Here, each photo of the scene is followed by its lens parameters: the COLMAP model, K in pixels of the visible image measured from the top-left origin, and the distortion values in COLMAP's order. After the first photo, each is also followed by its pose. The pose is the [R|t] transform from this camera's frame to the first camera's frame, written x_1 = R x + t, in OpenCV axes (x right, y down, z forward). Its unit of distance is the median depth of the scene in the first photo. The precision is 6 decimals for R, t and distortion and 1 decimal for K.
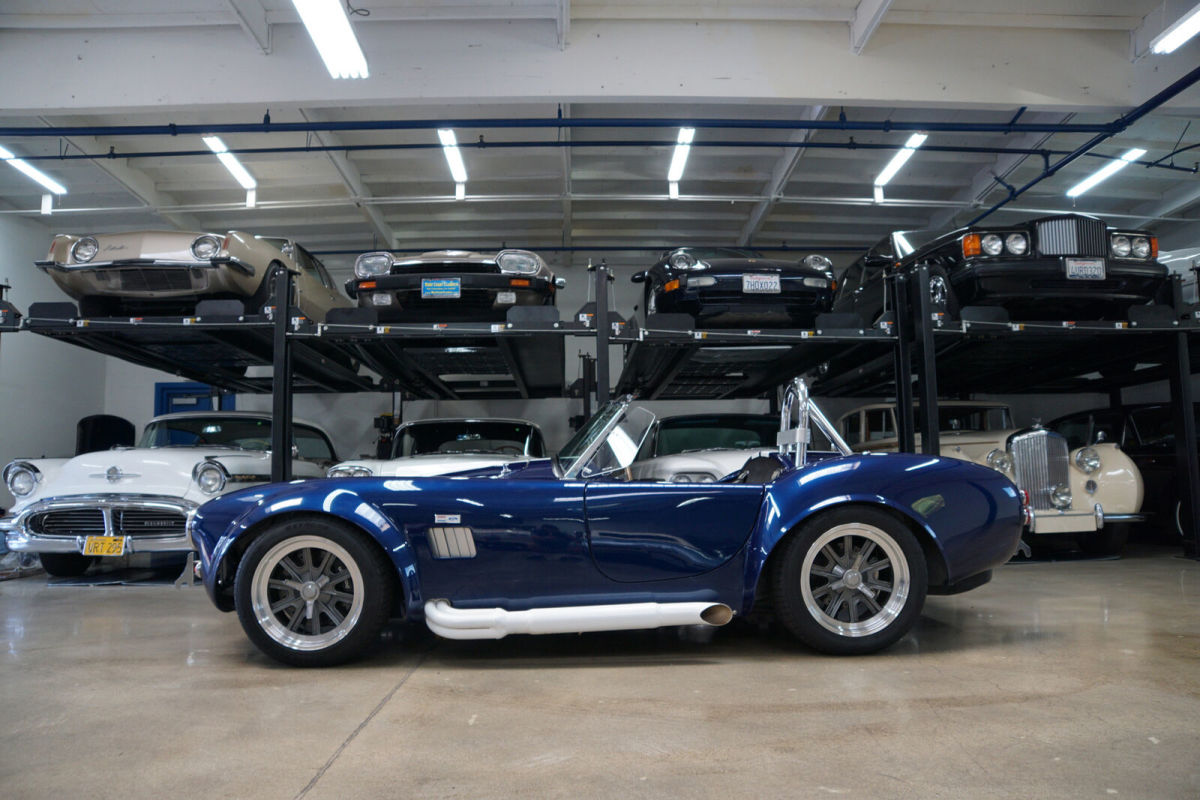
lens RADIAL K [[817.3, 0, 599.8], [0, 817.3, 411.7], [0, 0, 1]] dist [-0.135161, 0.089042]
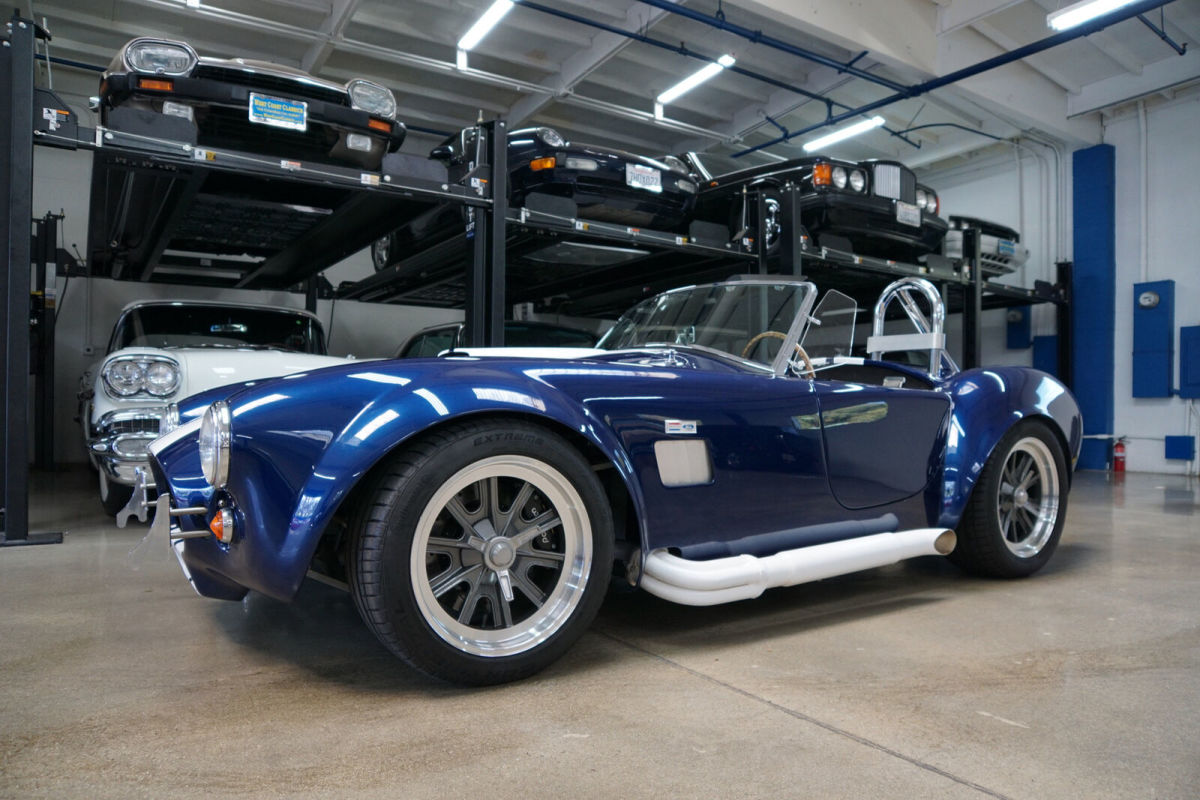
lens RADIAL K [[817.3, 0, 596.4], [0, 817.3, 409.3], [0, 0, 1]] dist [-0.135161, 0.089042]
pose [[0.858190, 0.023595, 0.512789, -0.298694], [-0.068015, 0.995362, 0.068029, 0.039483], [-0.508806, -0.093259, 0.855815, 0.239743]]
